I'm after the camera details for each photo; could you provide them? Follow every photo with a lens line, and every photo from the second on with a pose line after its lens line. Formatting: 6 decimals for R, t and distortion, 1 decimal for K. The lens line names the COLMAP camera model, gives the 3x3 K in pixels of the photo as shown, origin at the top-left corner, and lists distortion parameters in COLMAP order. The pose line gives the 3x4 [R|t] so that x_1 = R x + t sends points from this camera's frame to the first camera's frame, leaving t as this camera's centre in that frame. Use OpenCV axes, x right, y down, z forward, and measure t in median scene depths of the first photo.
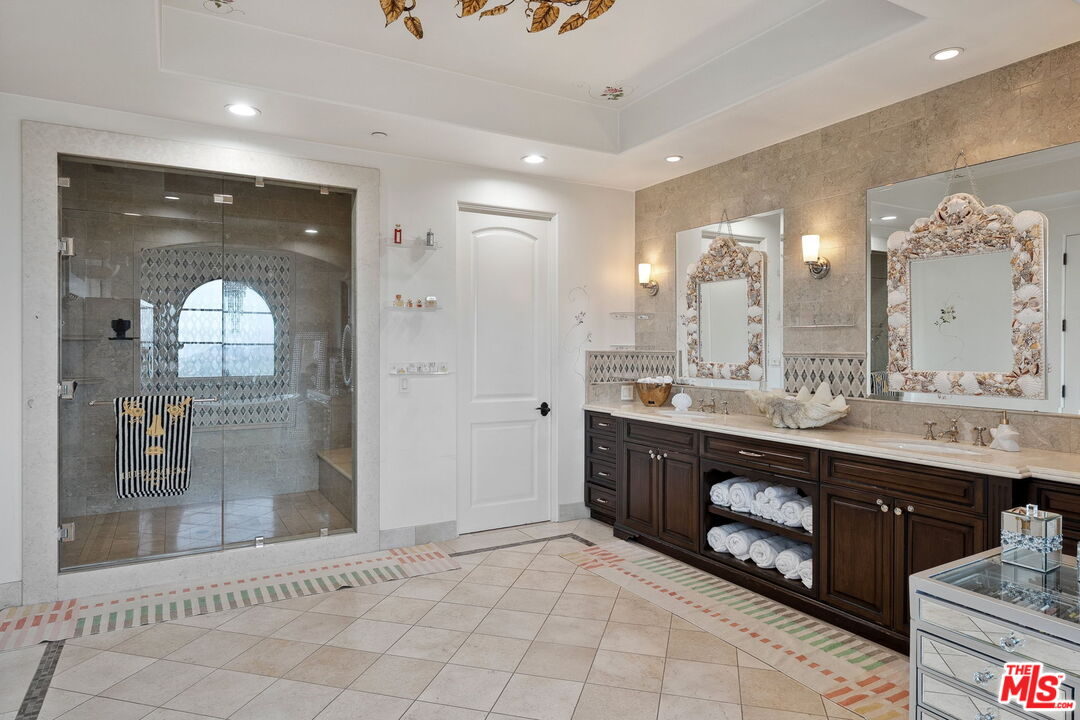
lens RADIAL K [[643.9, 0, 542.0], [0, 643.9, 342.9], [0, 0, 1]] dist [0.009973, 0.001527]
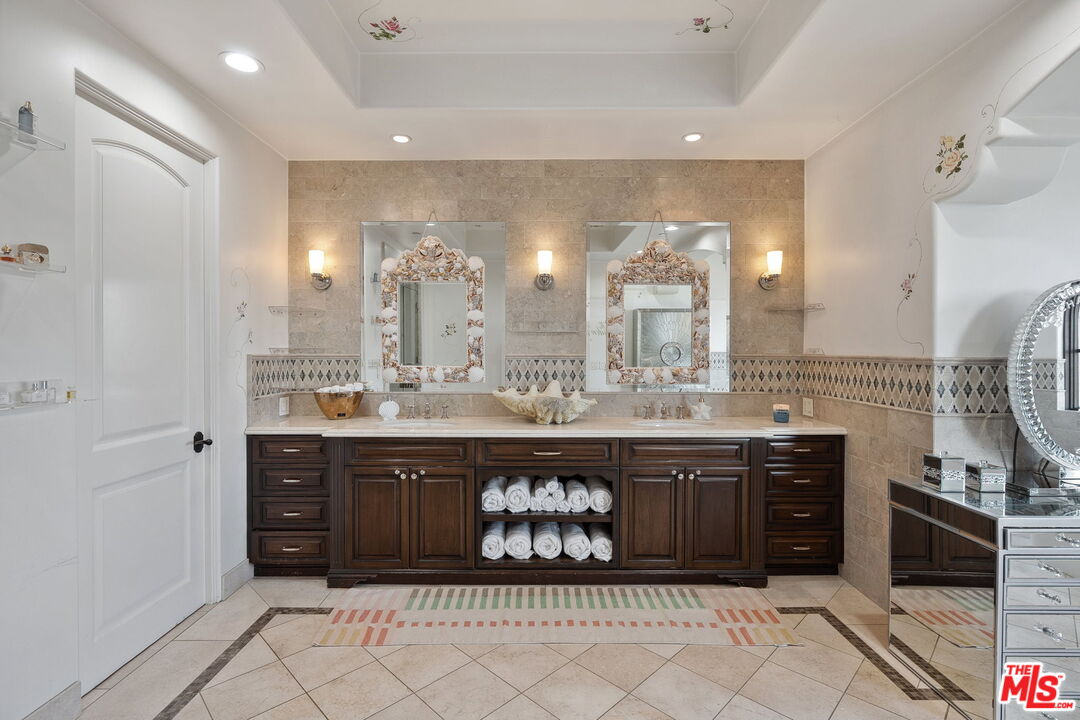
lens RADIAL K [[506.7, 0, 537.3], [0, 506.7, 351.6], [0, 0, 1]] dist [-0.008753, 0.004011]
pose [[0.502099, -0.001959, 0.864808, -0.350033], [-0.005594, 0.999969, 0.005513, 0.004439], [-0.864792, -0.007605, 0.502073, 0.551440]]
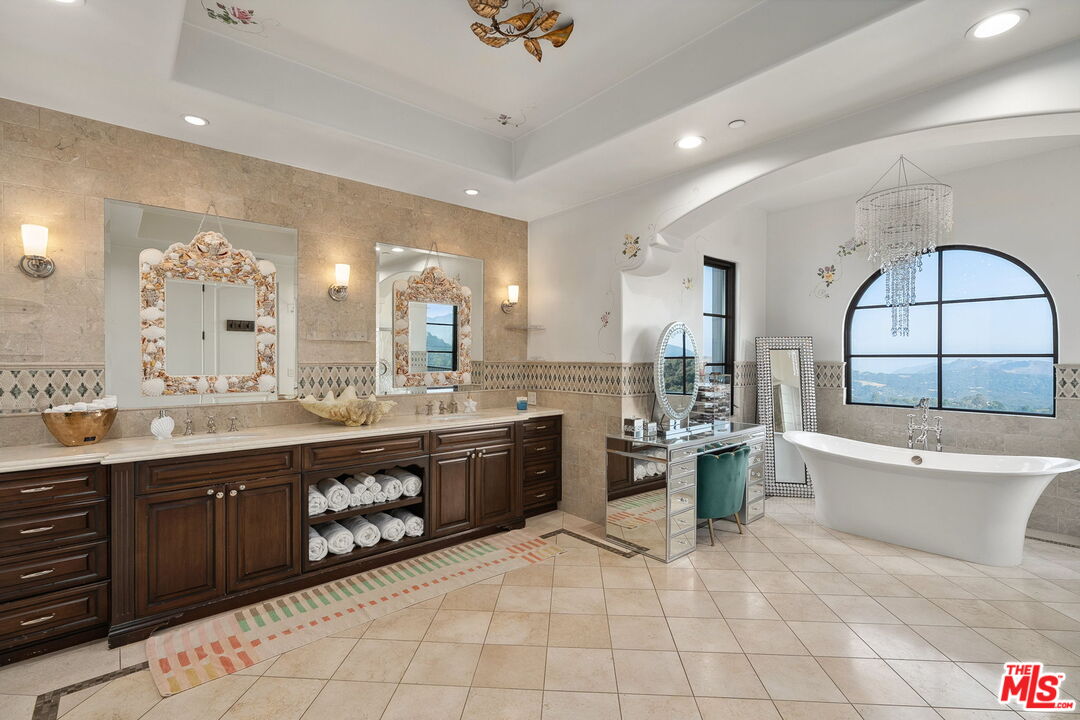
lens RADIAL K [[486.7, 0, 536.5], [0, 486.7, 357.9], [0, 0, 1]] dist [-0.001568, 0.001158]
pose [[-0.186612, -0.001210, 0.982433, -0.528113], [-0.007535, 0.999972, -0.000199, 0.004517], [-0.982405, -0.007440, -0.186616, 0.794604]]
